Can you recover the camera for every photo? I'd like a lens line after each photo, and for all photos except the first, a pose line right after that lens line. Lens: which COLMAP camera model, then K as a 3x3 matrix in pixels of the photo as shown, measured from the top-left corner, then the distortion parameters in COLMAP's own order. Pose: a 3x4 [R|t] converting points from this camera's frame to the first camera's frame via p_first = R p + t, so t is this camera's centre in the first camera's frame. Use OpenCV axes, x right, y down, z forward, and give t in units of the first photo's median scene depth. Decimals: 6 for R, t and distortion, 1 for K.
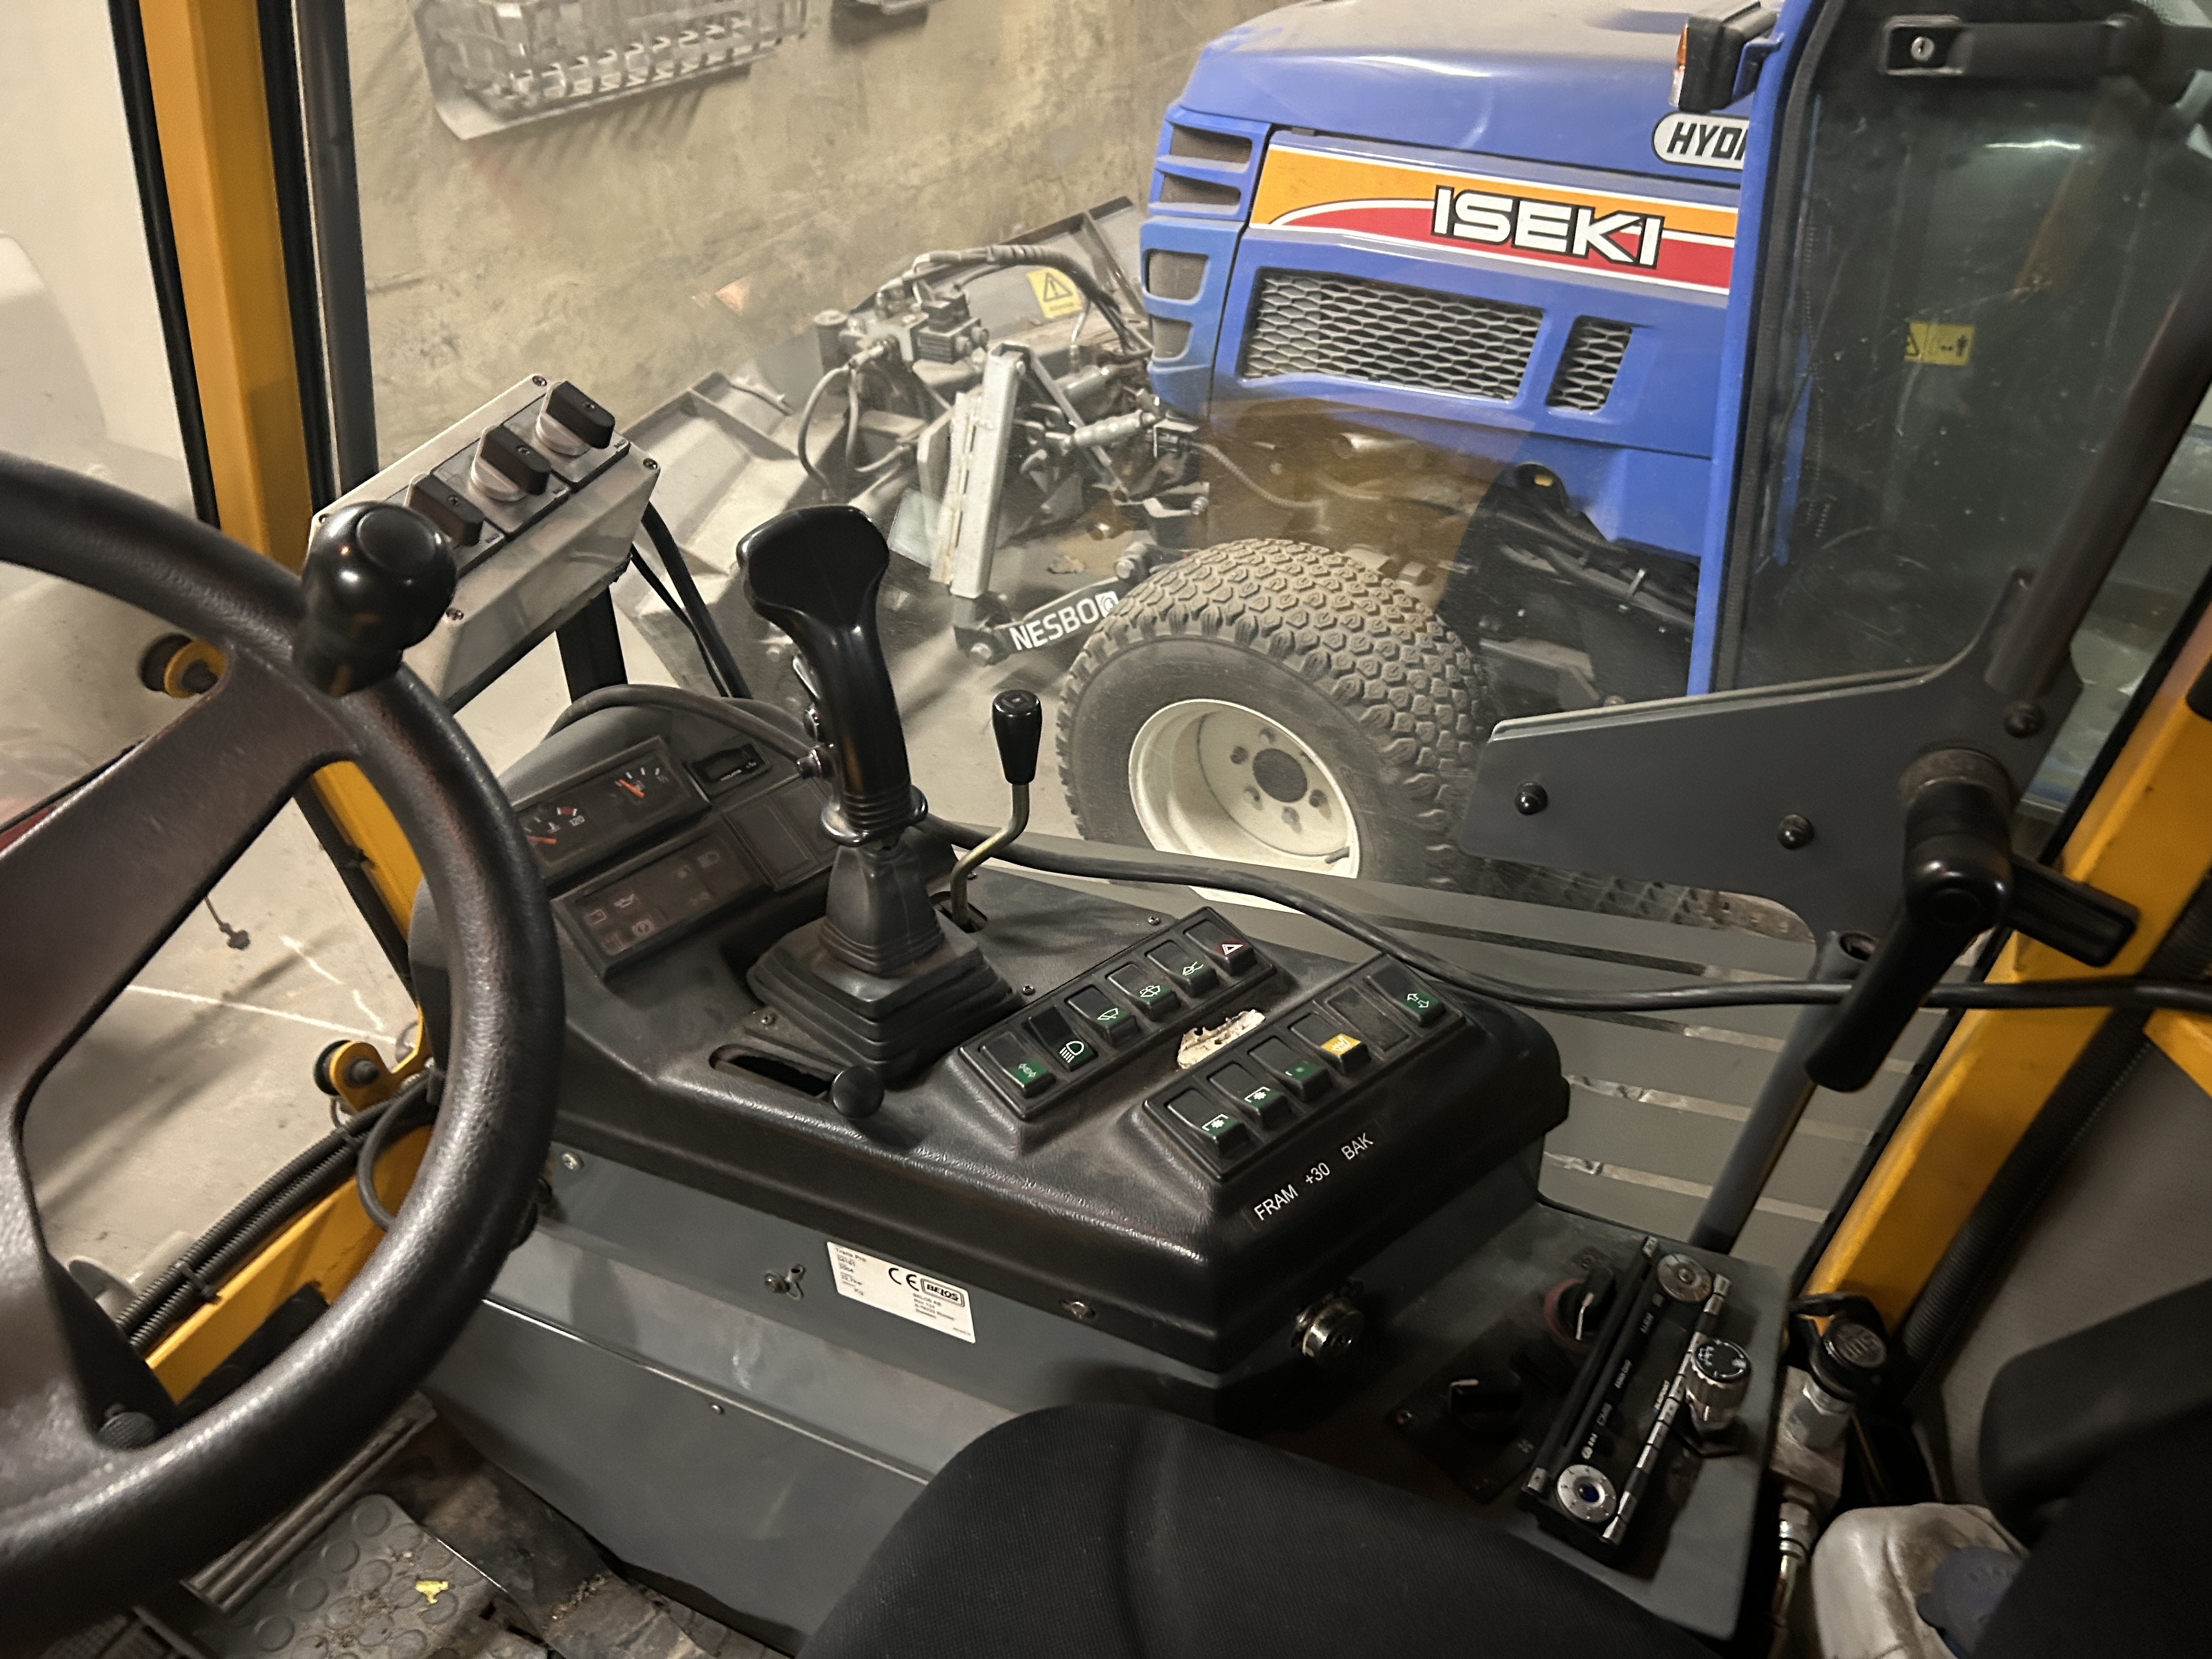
lens RADIAL K [[1678.7, 0, 1116.4], [0, 1678.7, 840.3], [0, 0, 1]] dist [0.056335, -0.067243]
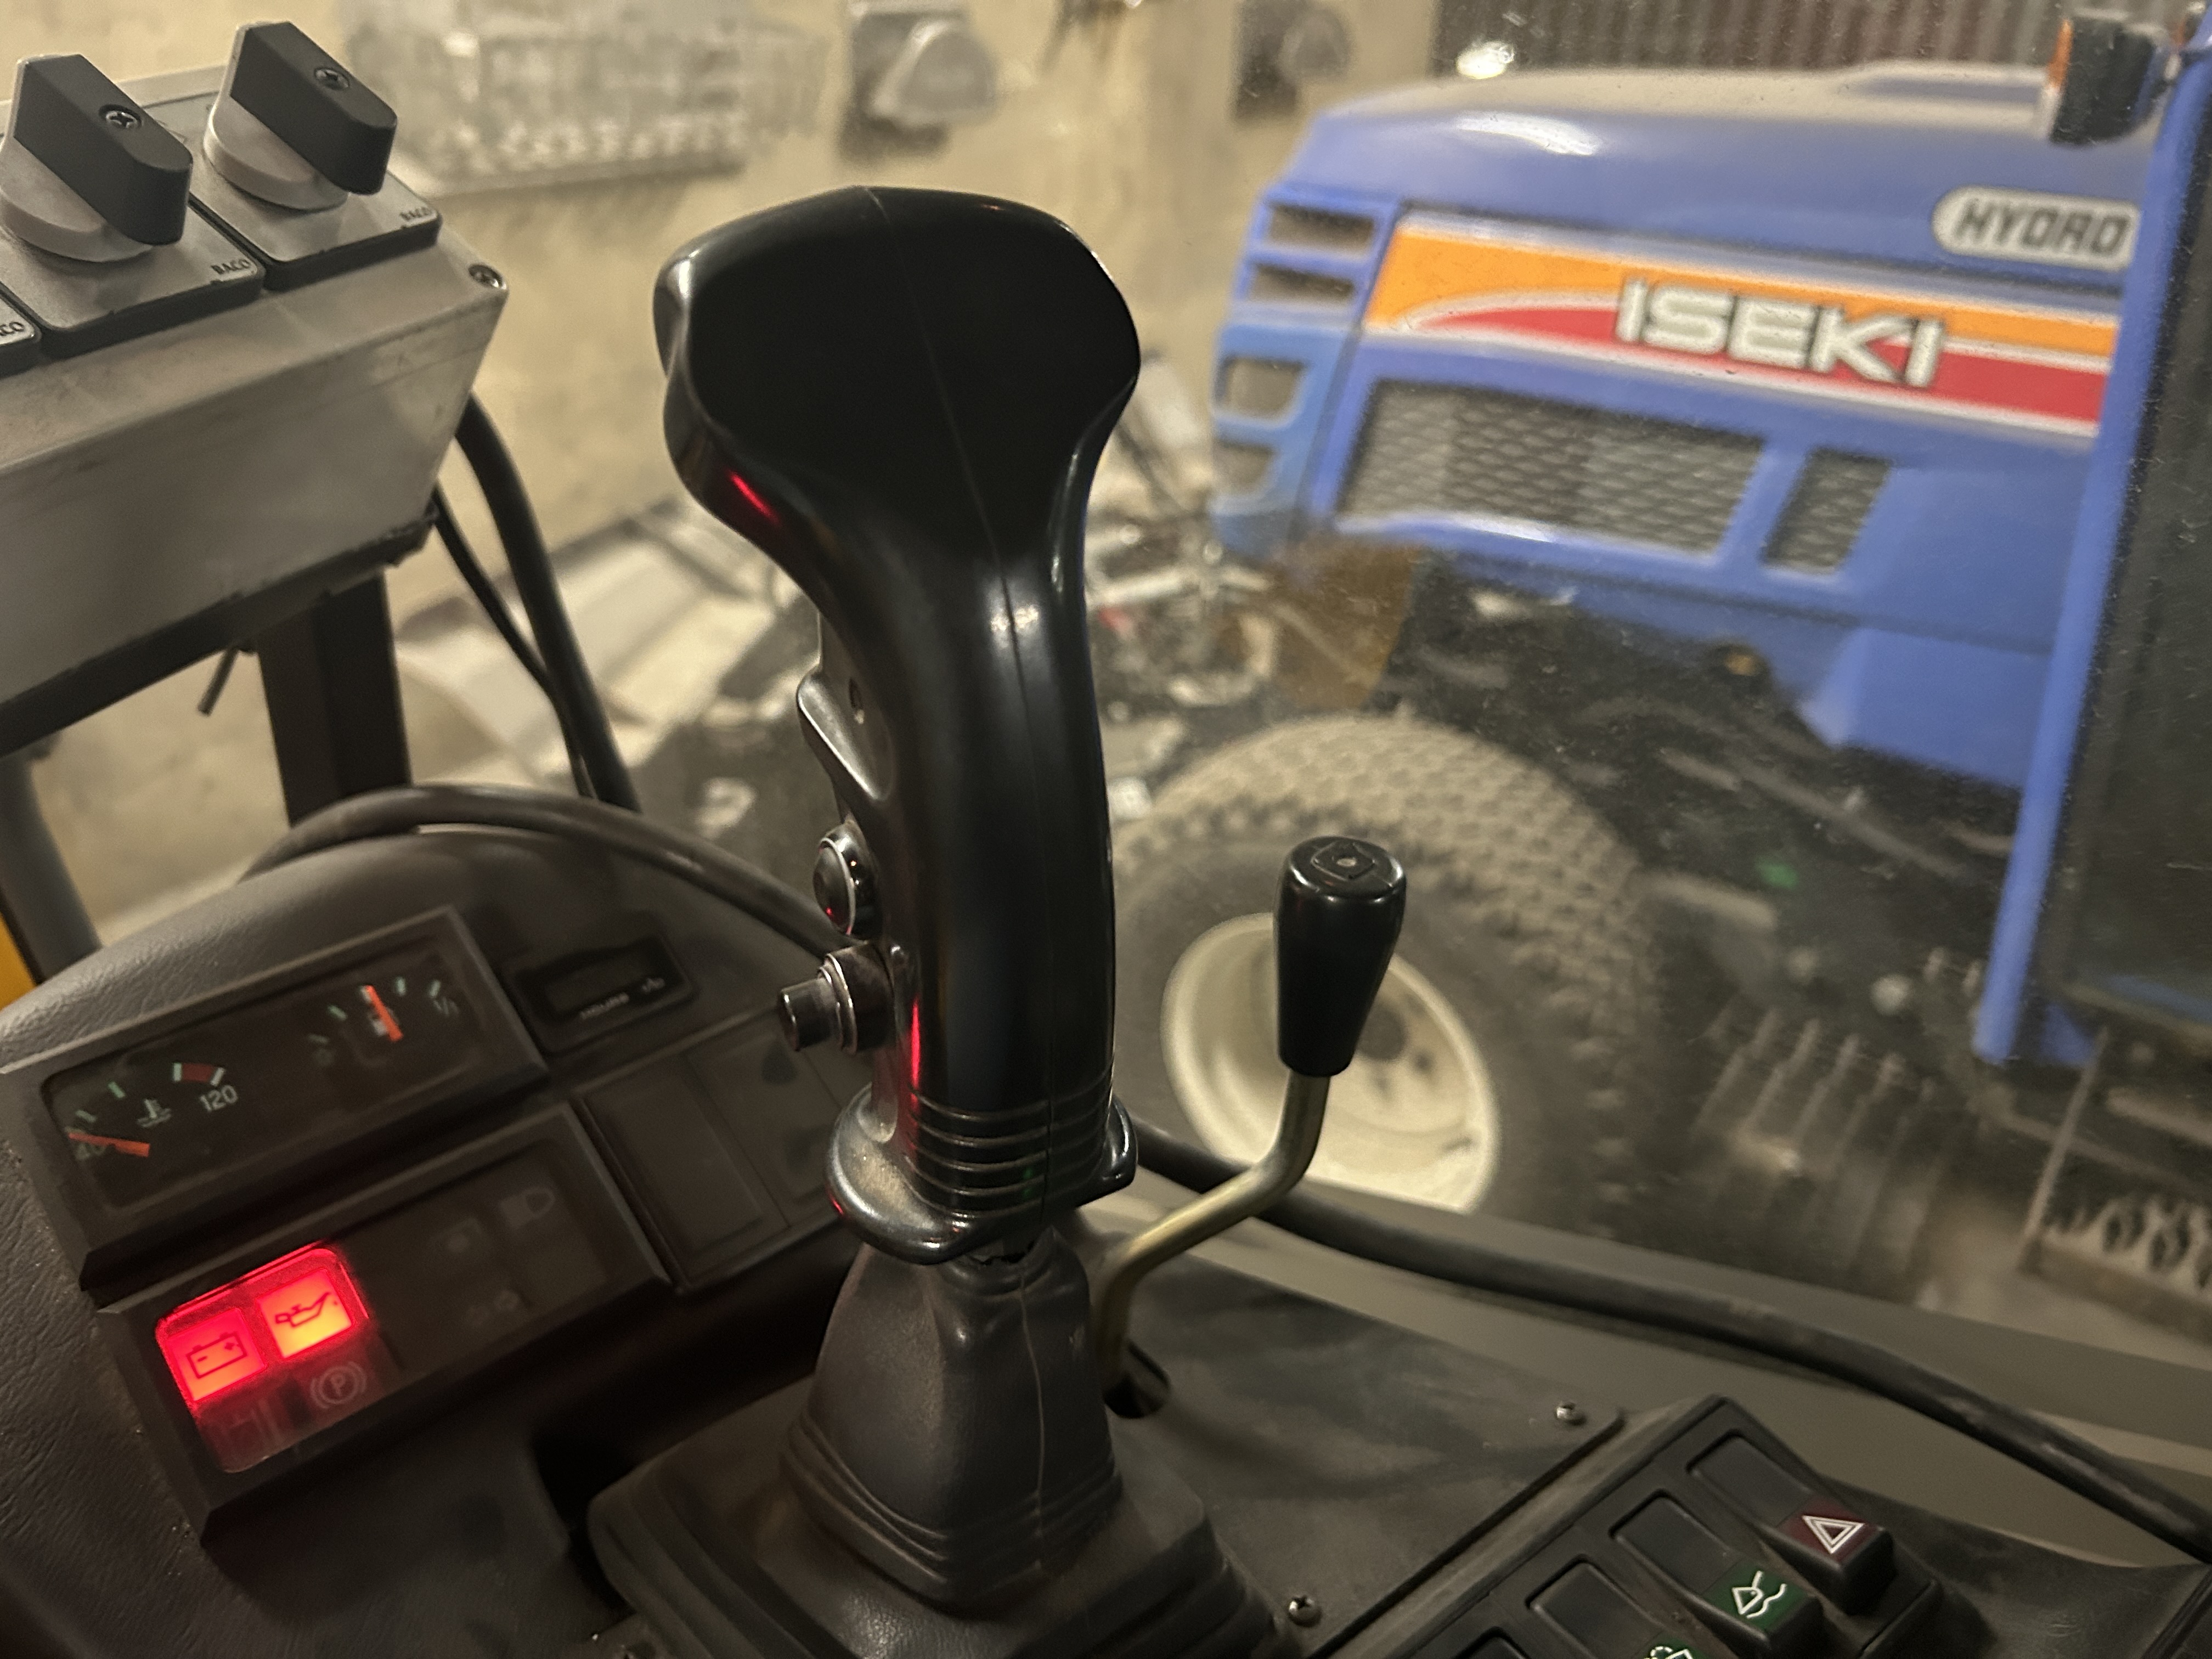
lens RADIAL K [[1728.4, 0, 1094.6], [0, 1728.4, 801.1], [0, 0, 1]] dist [0.000890, 0.002650]
pose [[0.997925, 0.060785, 0.021216, -0.056705], [-0.056761, 0.986184, -0.155627, -0.014303], [-0.030383, 0.154100, 0.987588, 0.270352]]
